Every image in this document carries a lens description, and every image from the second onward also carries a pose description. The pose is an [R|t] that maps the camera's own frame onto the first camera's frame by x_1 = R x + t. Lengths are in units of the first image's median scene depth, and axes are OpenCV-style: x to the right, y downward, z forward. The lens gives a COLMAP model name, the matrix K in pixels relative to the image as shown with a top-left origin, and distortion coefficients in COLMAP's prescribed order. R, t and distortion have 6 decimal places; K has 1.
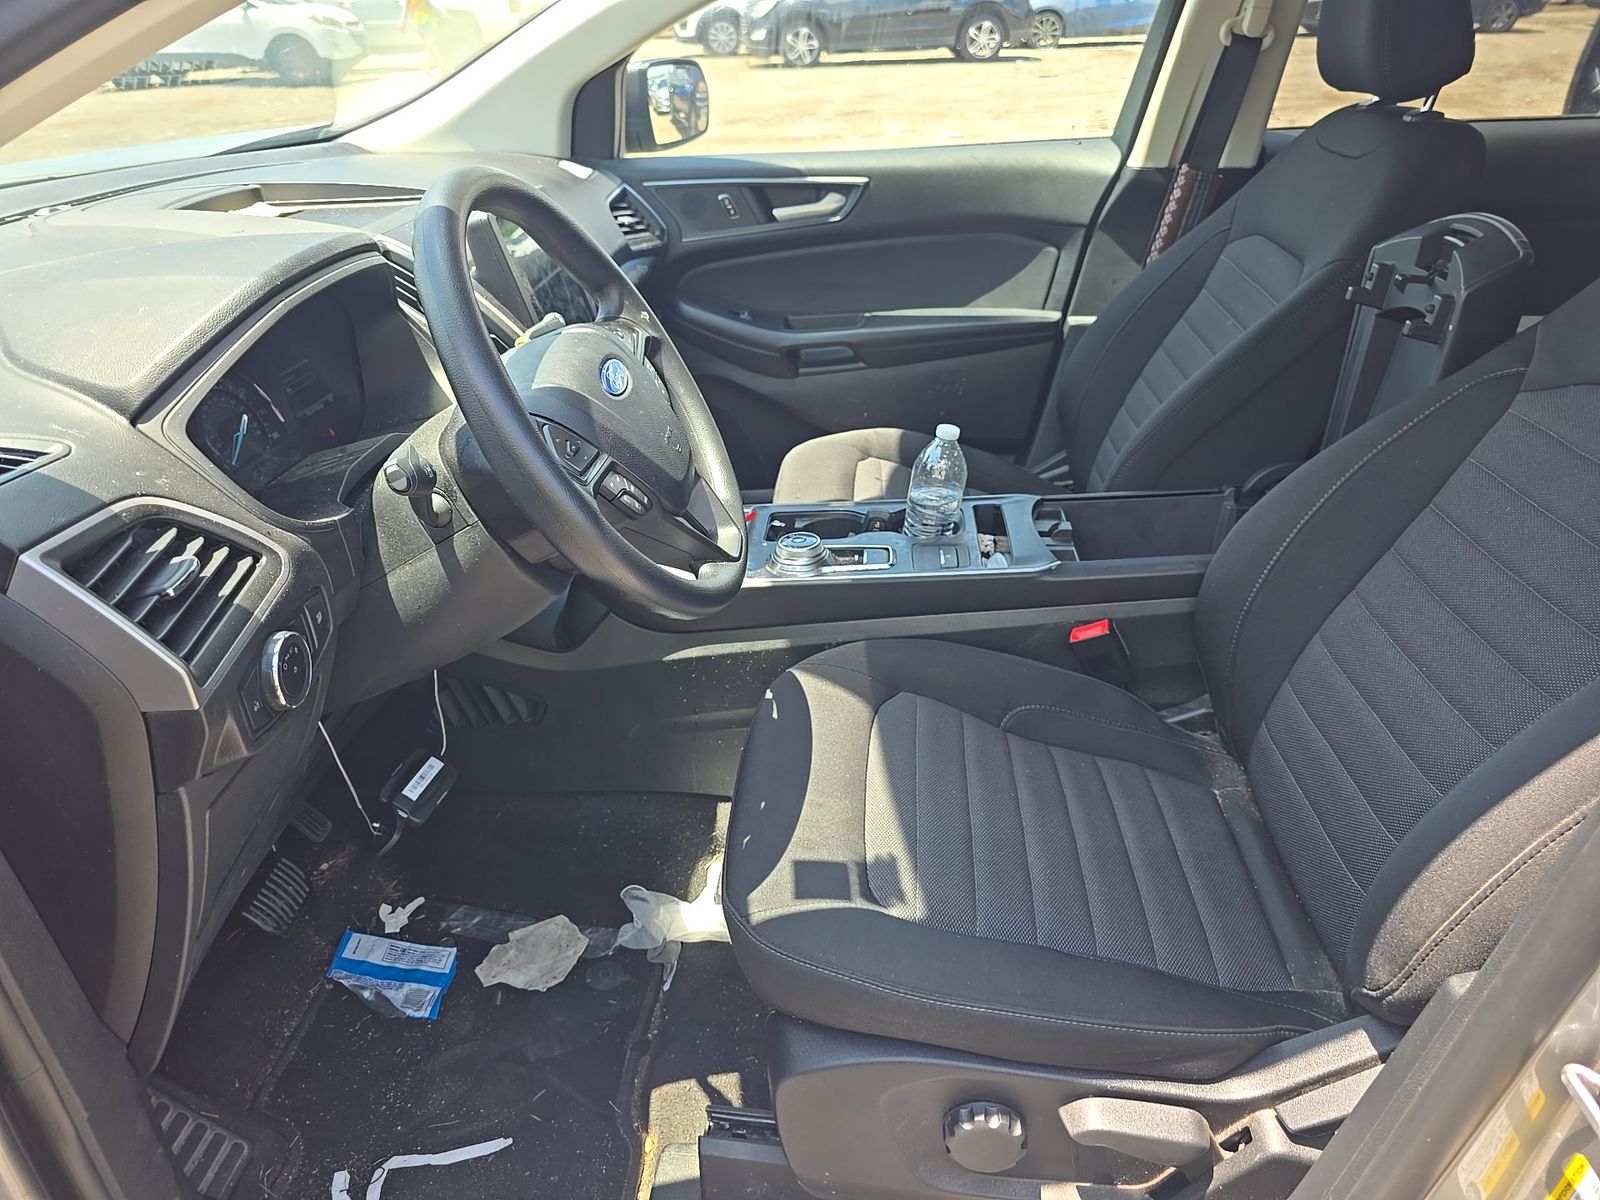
lens RADIAL K [[1108.0, 0, 800.0], [0, 1108.0, 600.0], [0, 0, 1]] dist [0.046223, -0.056157]
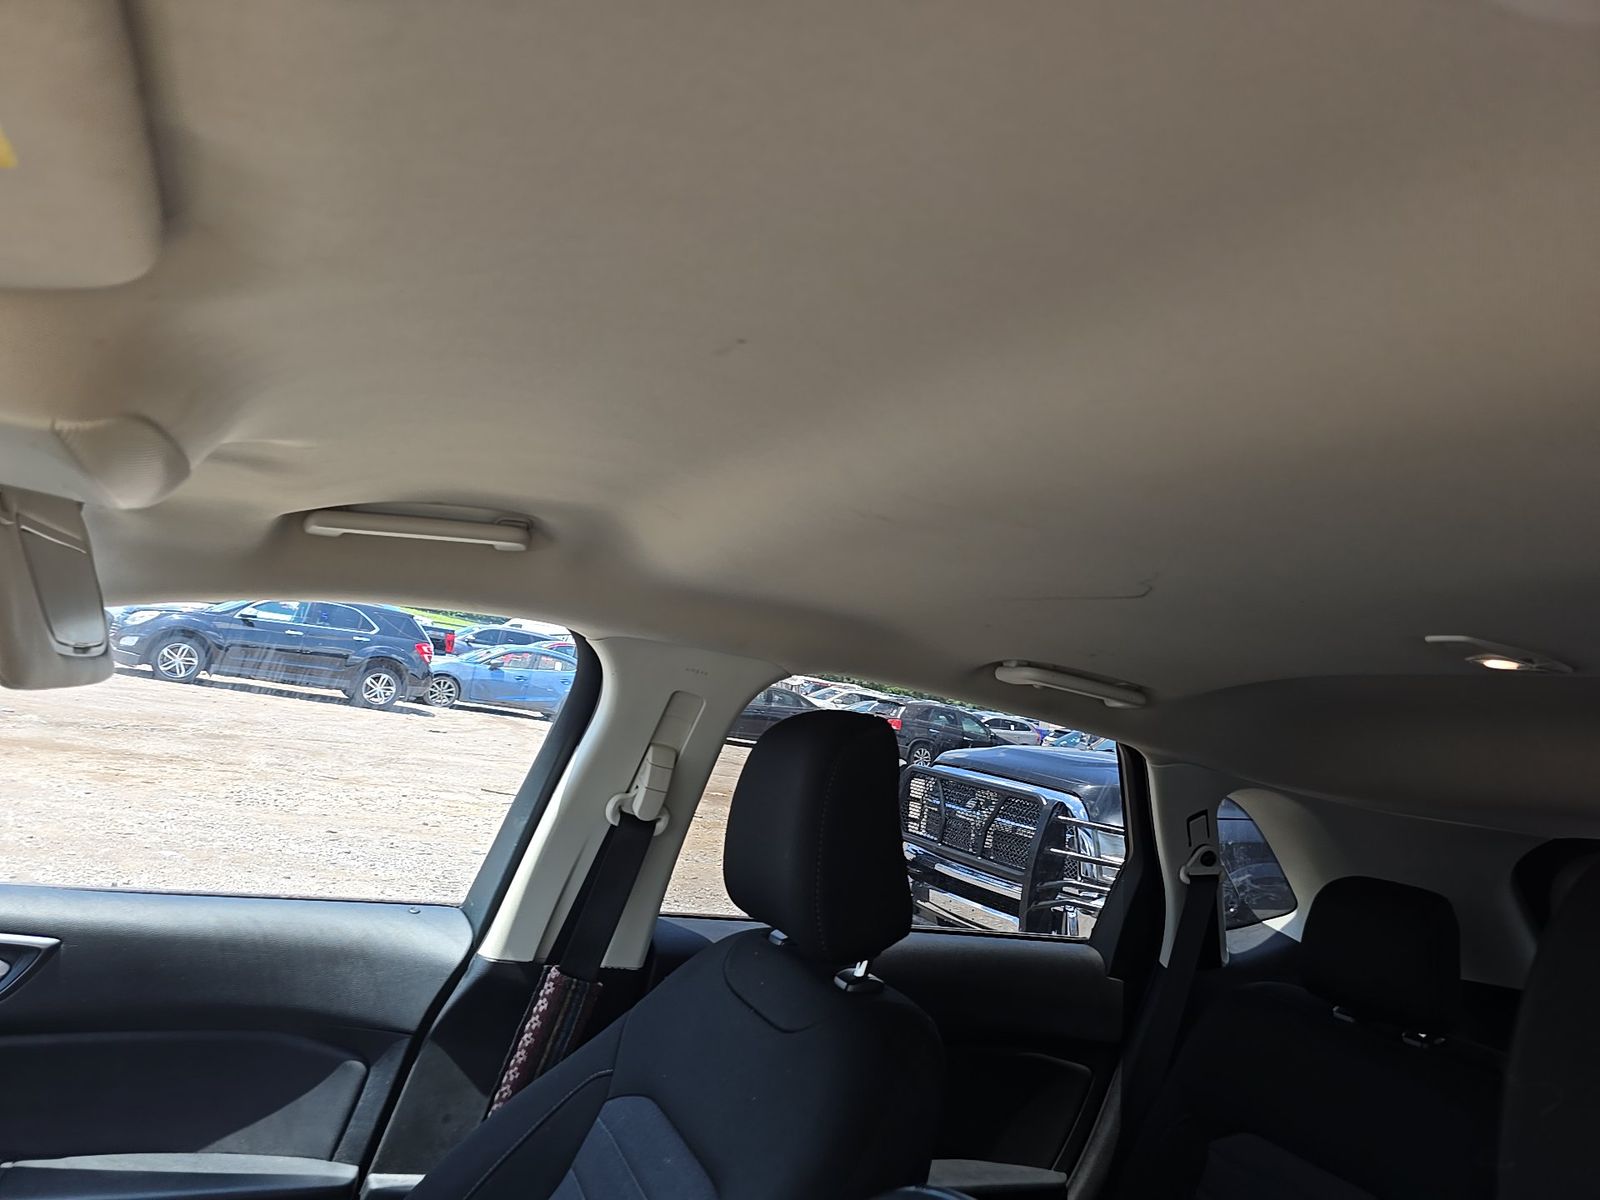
lens RADIAL K [[1108.0, 0, 800.0], [0, 1108.0, 600.0], [0, 0, 1]] dist [0.046223, -0.056157]
pose [[0.860321, 0.220279, 0.459701, 0.086846], [0.058126, 0.853538, -0.517779, -0.192263], [-0.506428, 0.472176, 0.721513, 0.257256]]
